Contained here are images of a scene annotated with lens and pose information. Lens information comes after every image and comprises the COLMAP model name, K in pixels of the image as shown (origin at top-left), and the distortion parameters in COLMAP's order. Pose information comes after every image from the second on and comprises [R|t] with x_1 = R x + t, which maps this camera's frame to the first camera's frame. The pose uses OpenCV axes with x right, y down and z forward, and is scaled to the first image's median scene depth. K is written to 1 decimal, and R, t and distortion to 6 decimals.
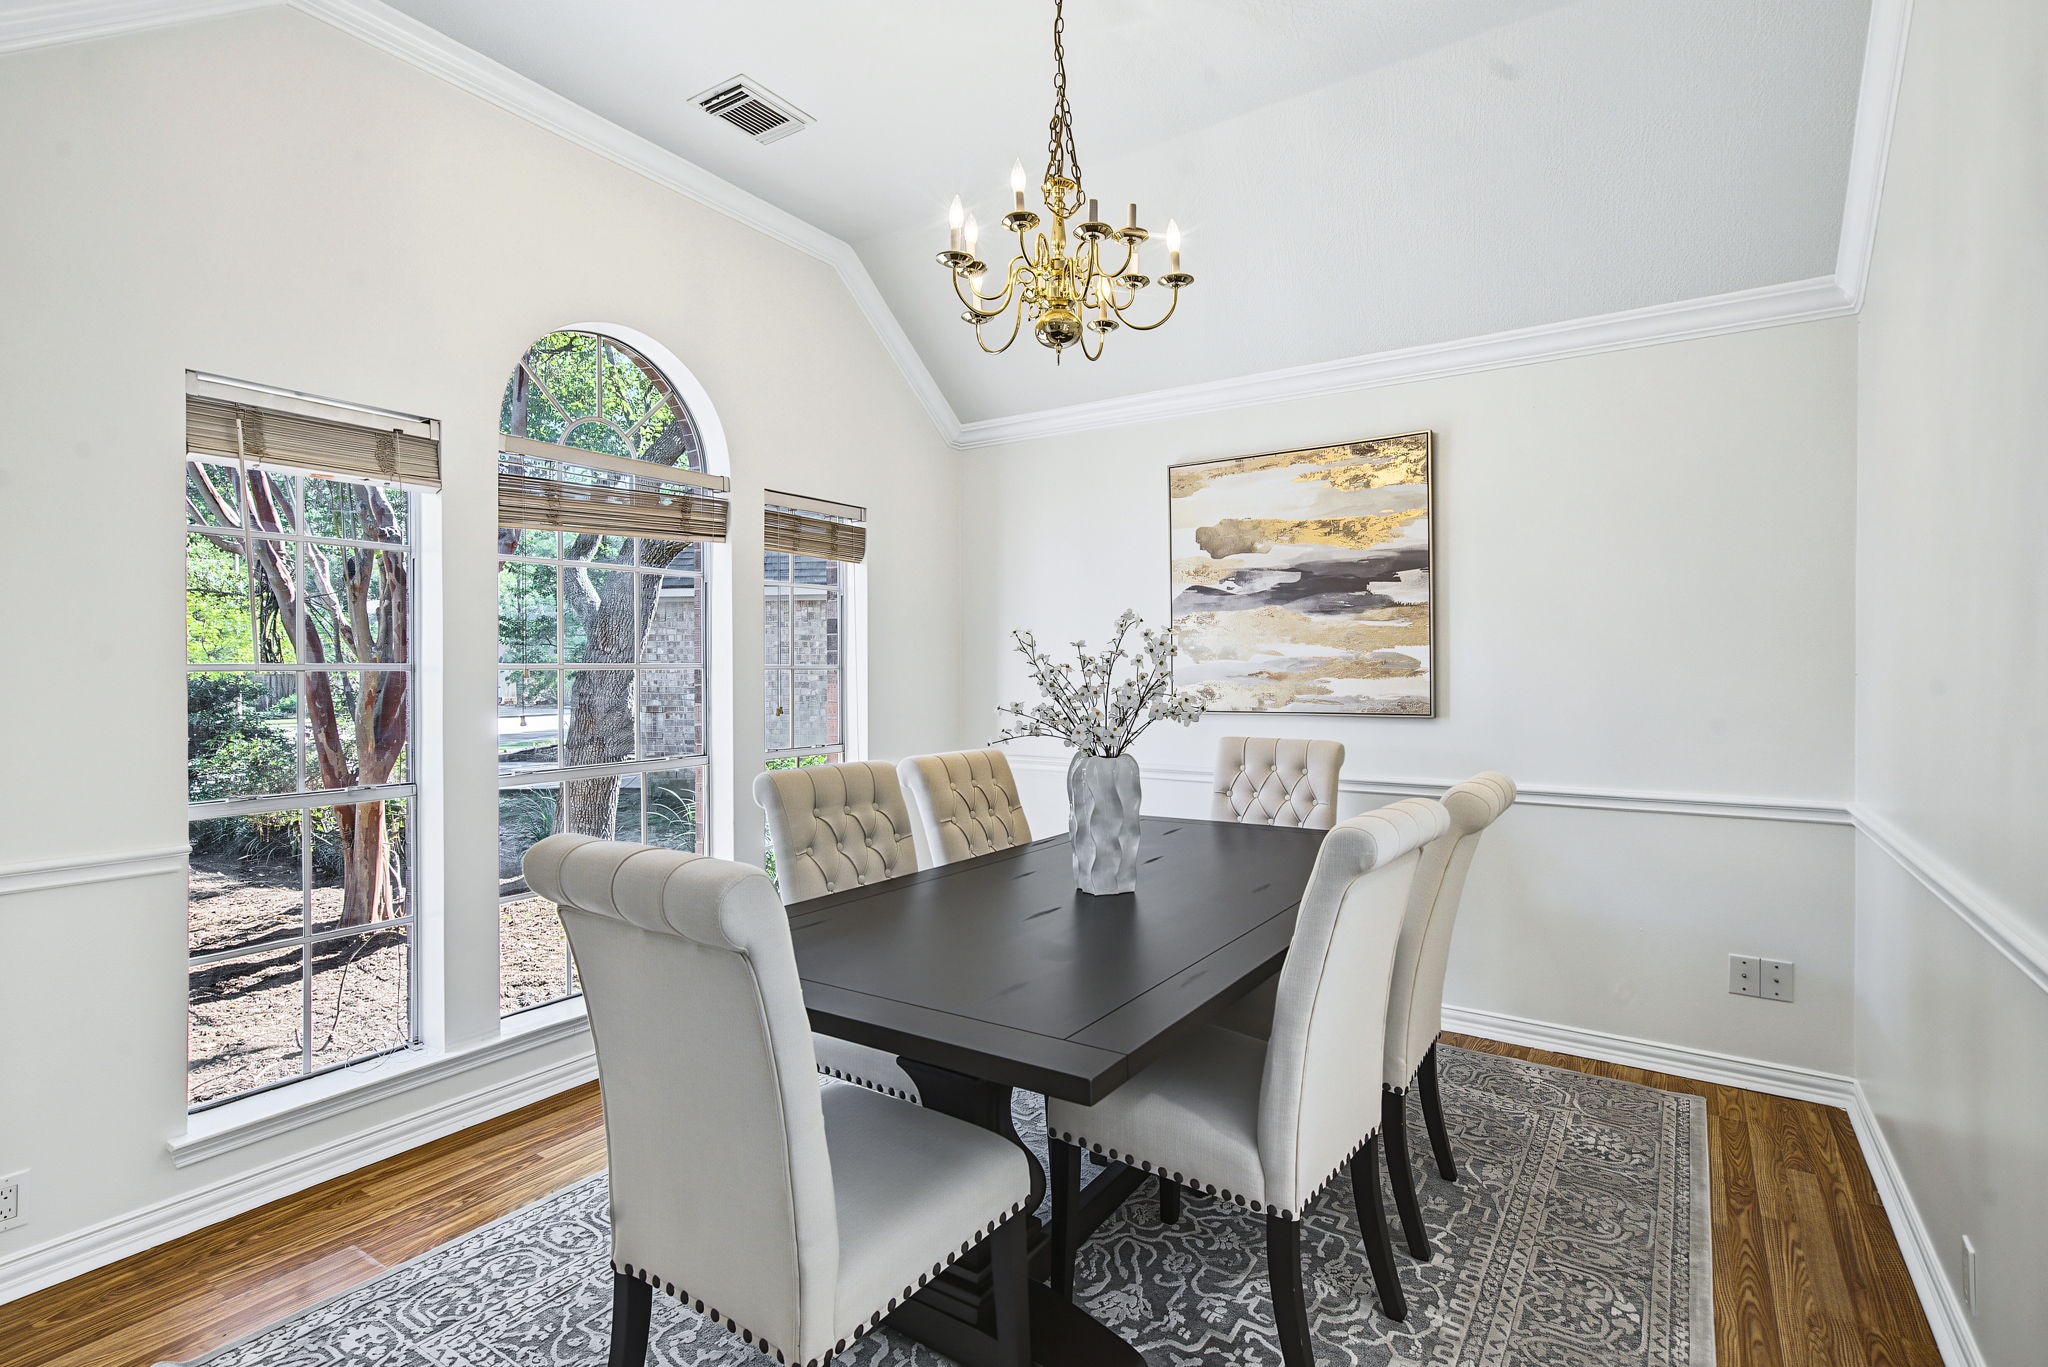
lens RADIAL K [[986.2, 0, 1018.5], [0, 986.2, 675.4], [0, 0, 1]] dist [0.003703, 0.000973]
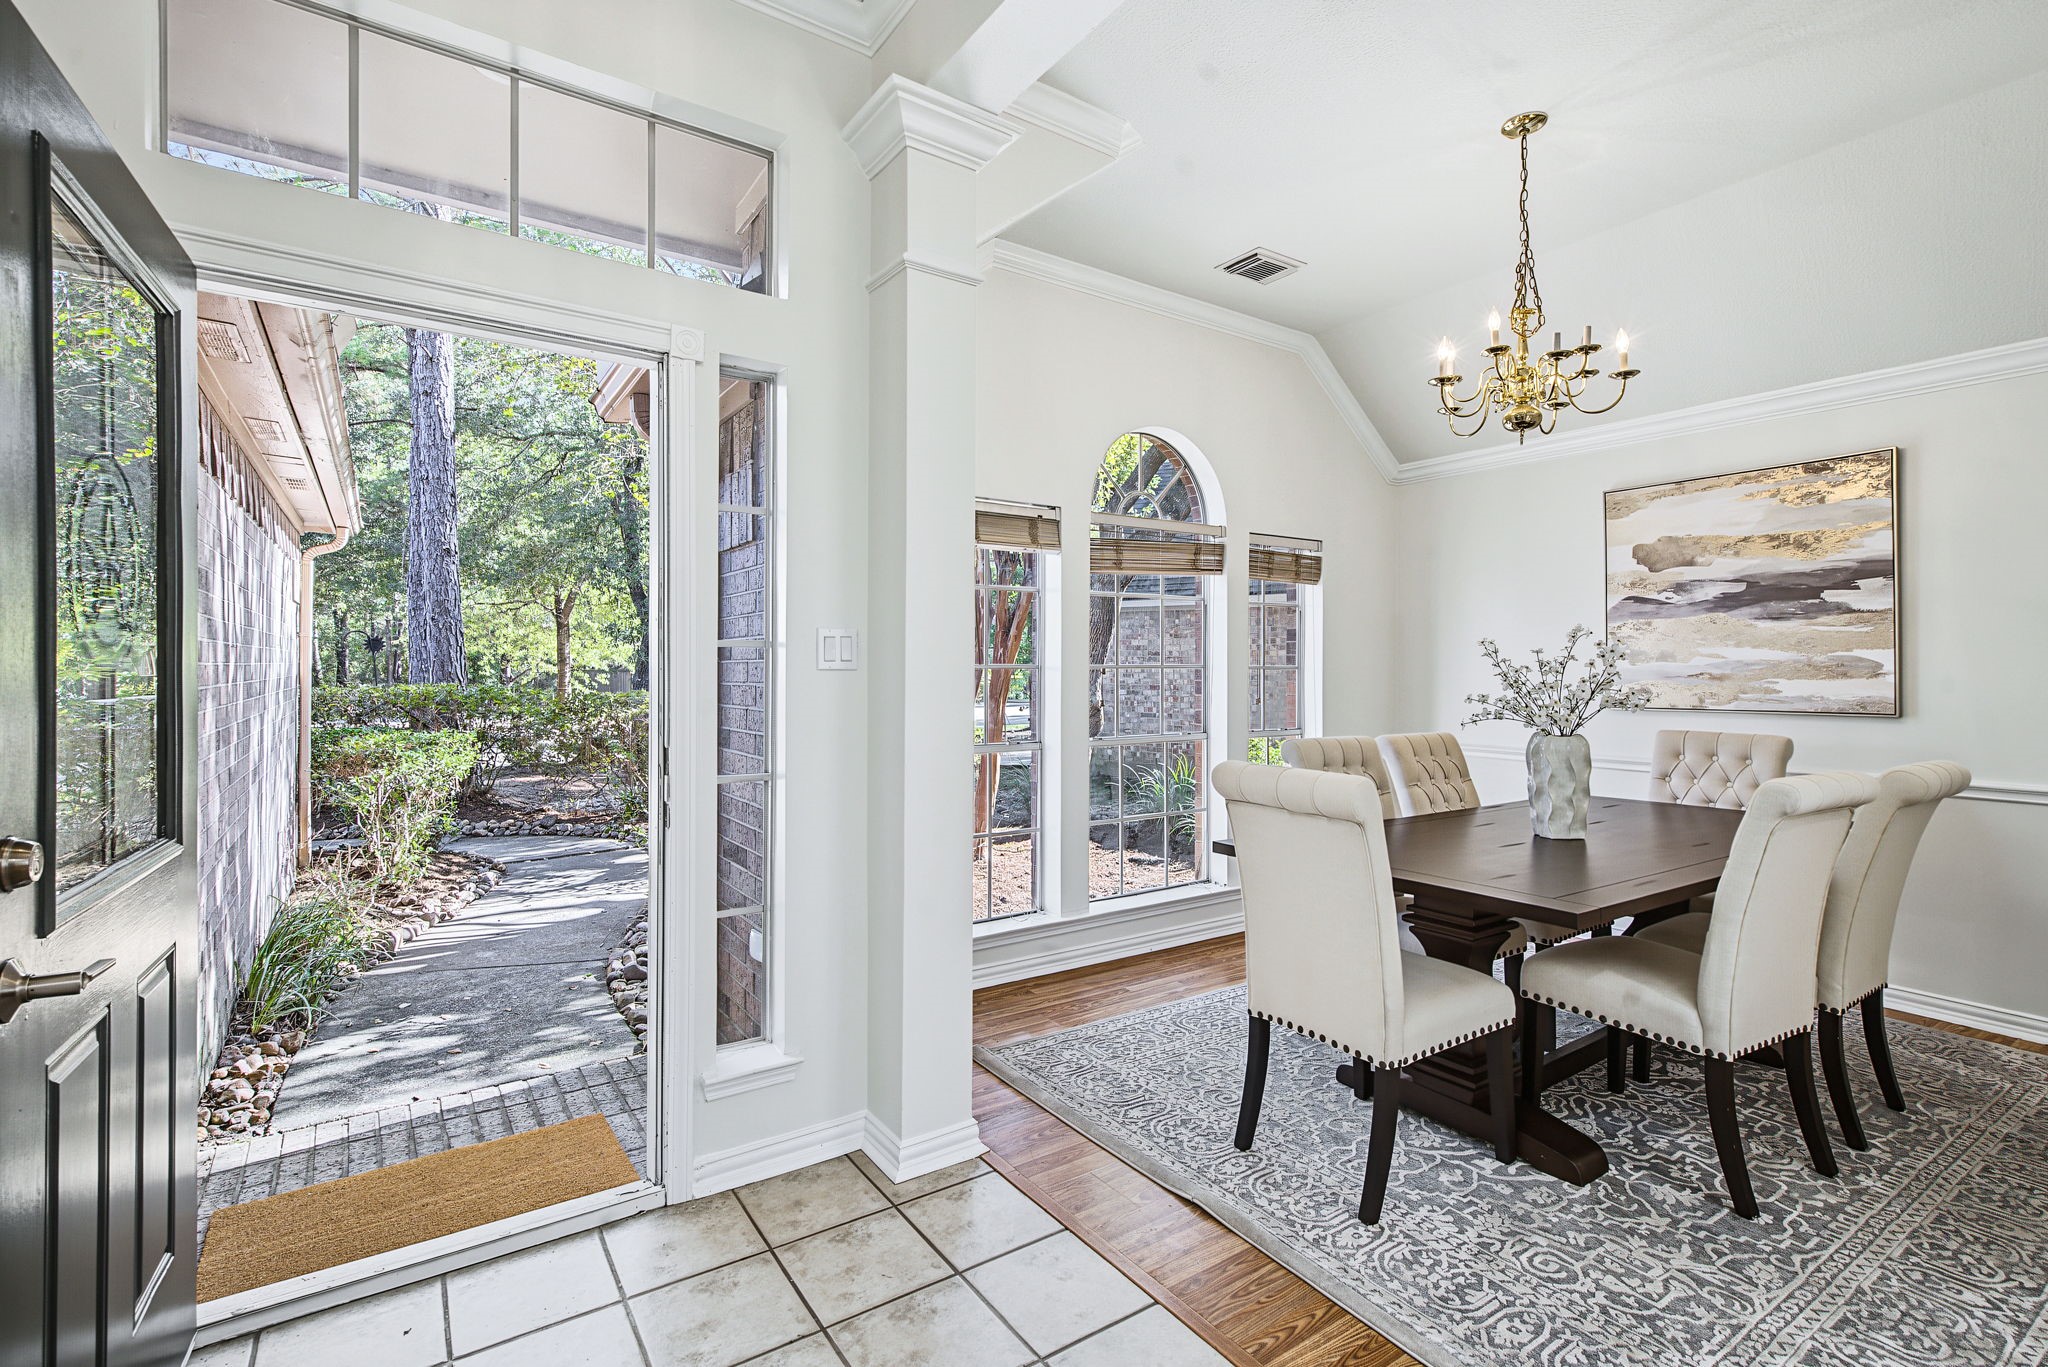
lens RADIAL K [[940.0, 0, 1012.3], [0, 940.0, 670.7], [0, 0, 1]] dist [0.004370, 0.001372]
pose [[0.924337, 0.004639, -0.381550, -0.086551], [-0.006371, 0.999974, -0.003275, 0.002690], [0.381525, 0.005458, 0.924343, -0.358467]]
